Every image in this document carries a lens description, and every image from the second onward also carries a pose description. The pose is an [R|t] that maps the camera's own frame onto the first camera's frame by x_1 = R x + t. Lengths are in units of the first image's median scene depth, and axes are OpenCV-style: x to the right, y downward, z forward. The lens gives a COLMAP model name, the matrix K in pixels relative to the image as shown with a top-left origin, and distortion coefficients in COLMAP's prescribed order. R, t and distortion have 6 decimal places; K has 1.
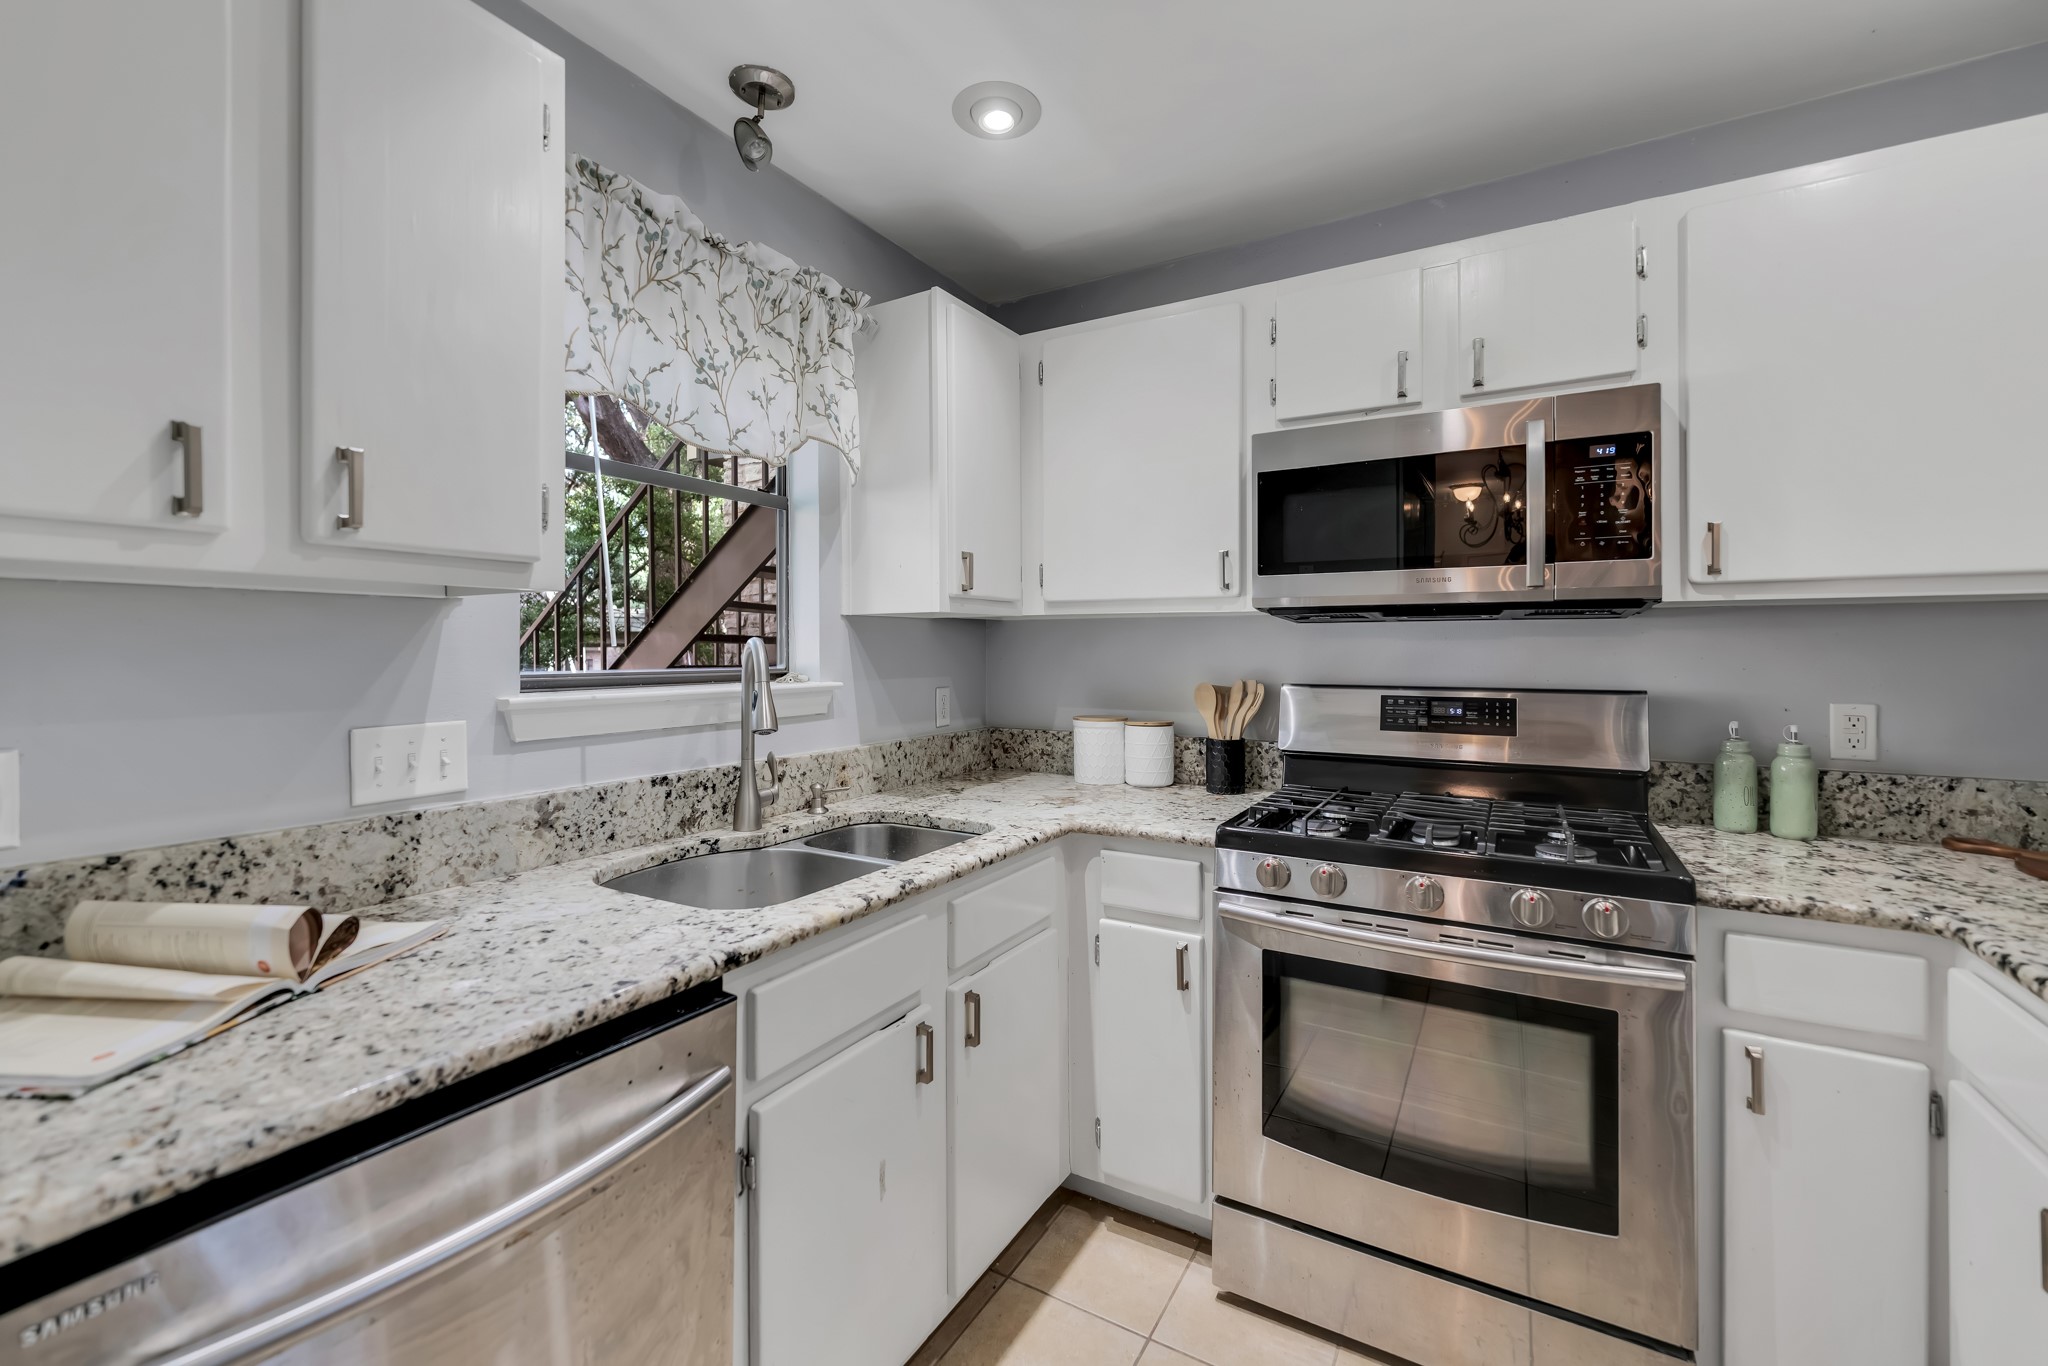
lens RADIAL K [[856.6, 0, 1002.7], [0, 856.6, 641.6], [0, 0, 1]] dist [-0.004724, -0.001420]
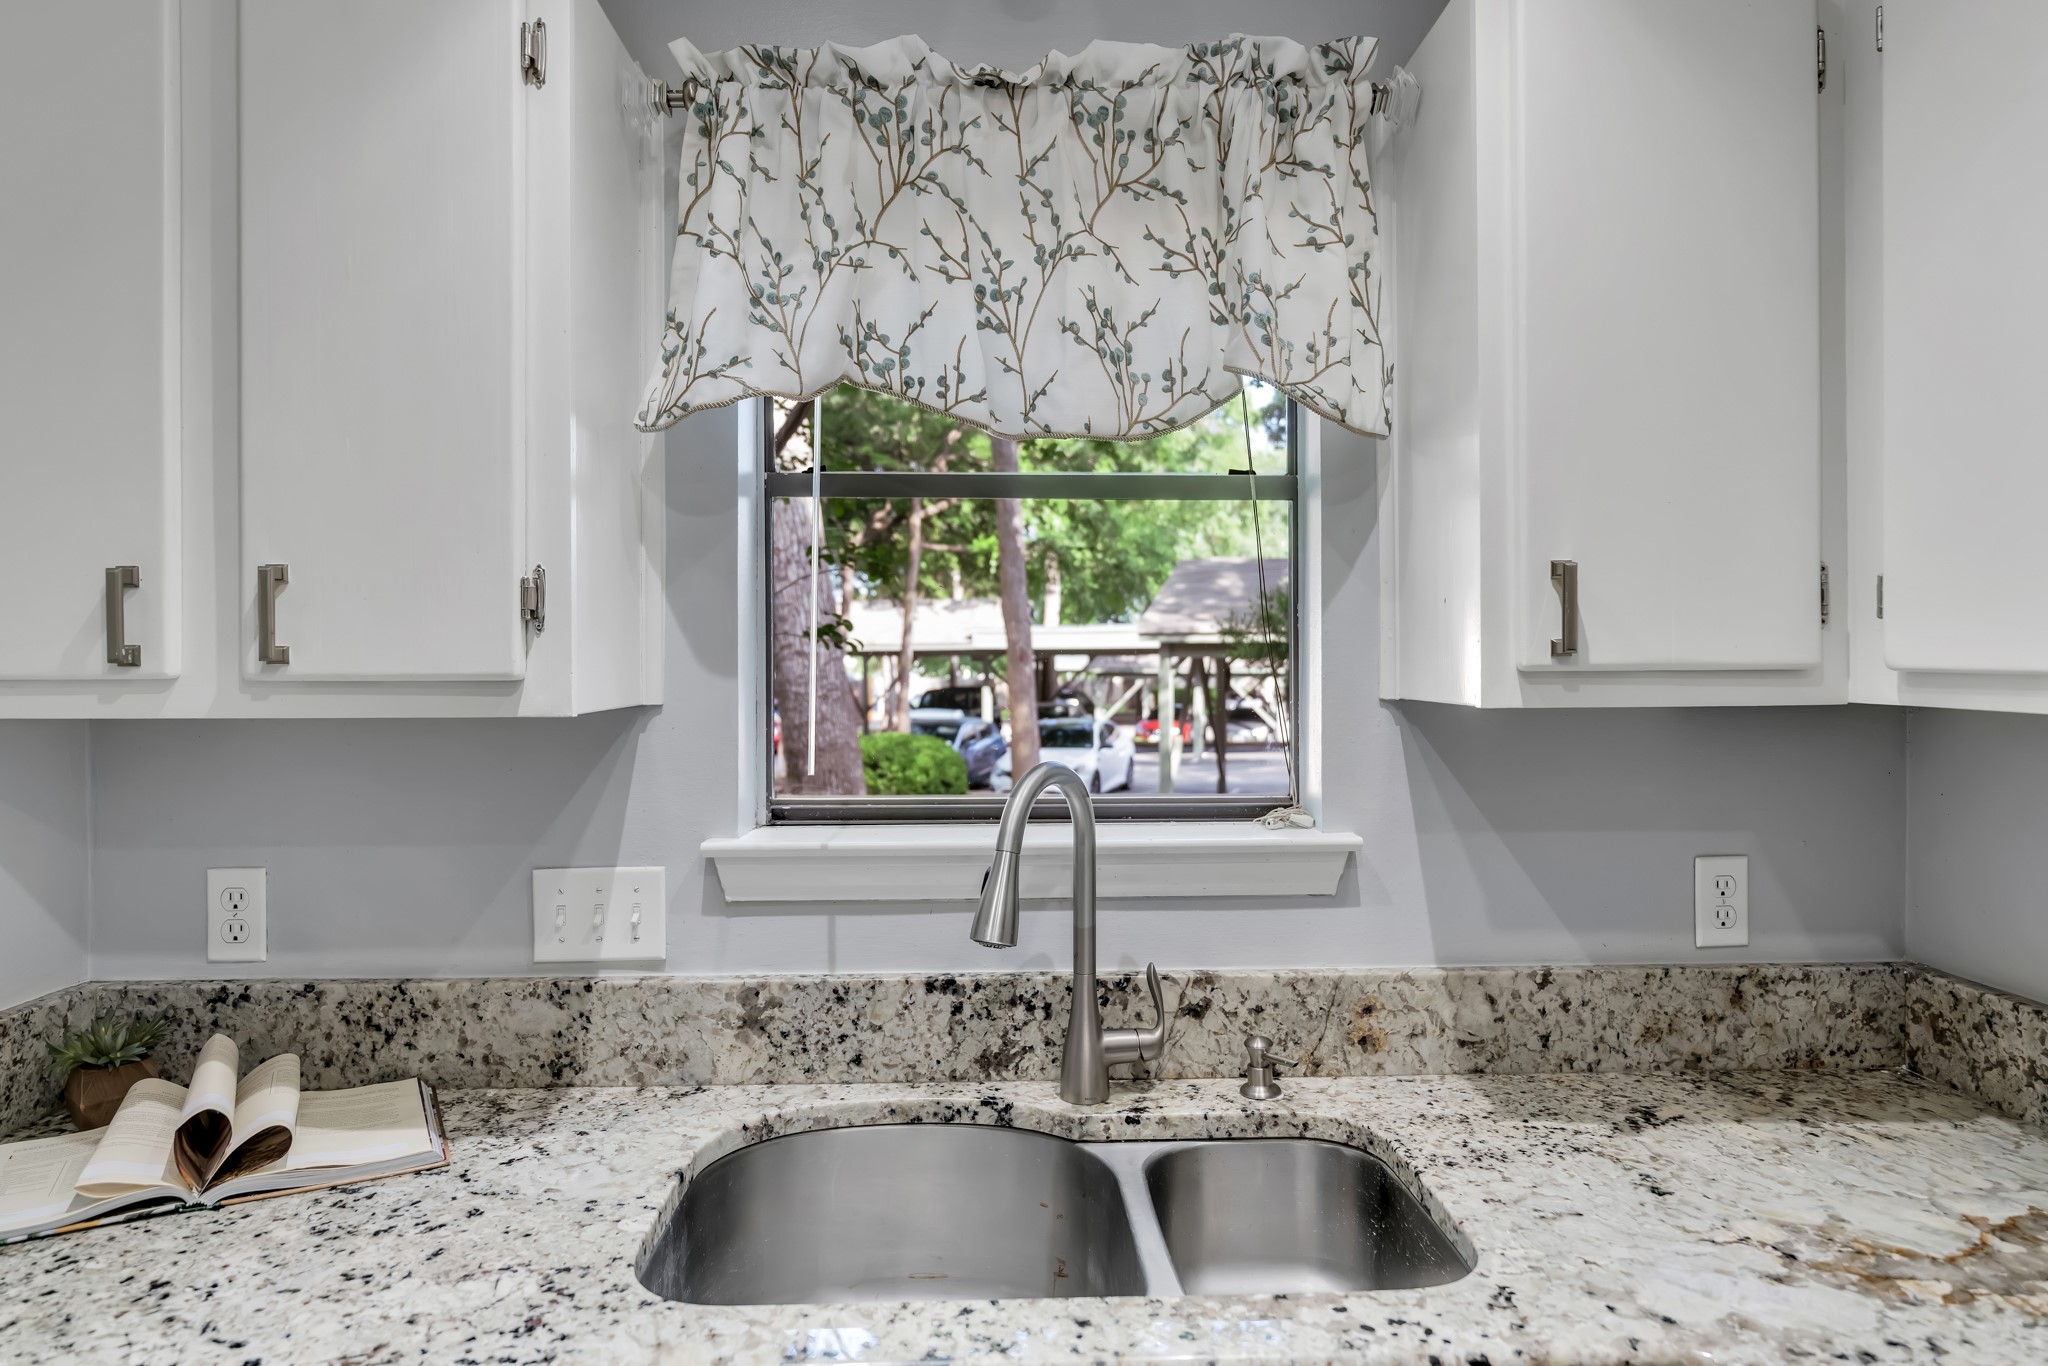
lens RADIAL K [[1224.3, 0, 1023.2], [0, 1224.3, 656.1], [0, 0, 1]] dist [-0.000702, -0.001417]
pose [[0.547064, -0.002897, -0.837086, 0.385786], [0.011695, 0.999923, 0.004183, -0.080988], [0.837009, -0.012078, 0.547056, 0.578688]]
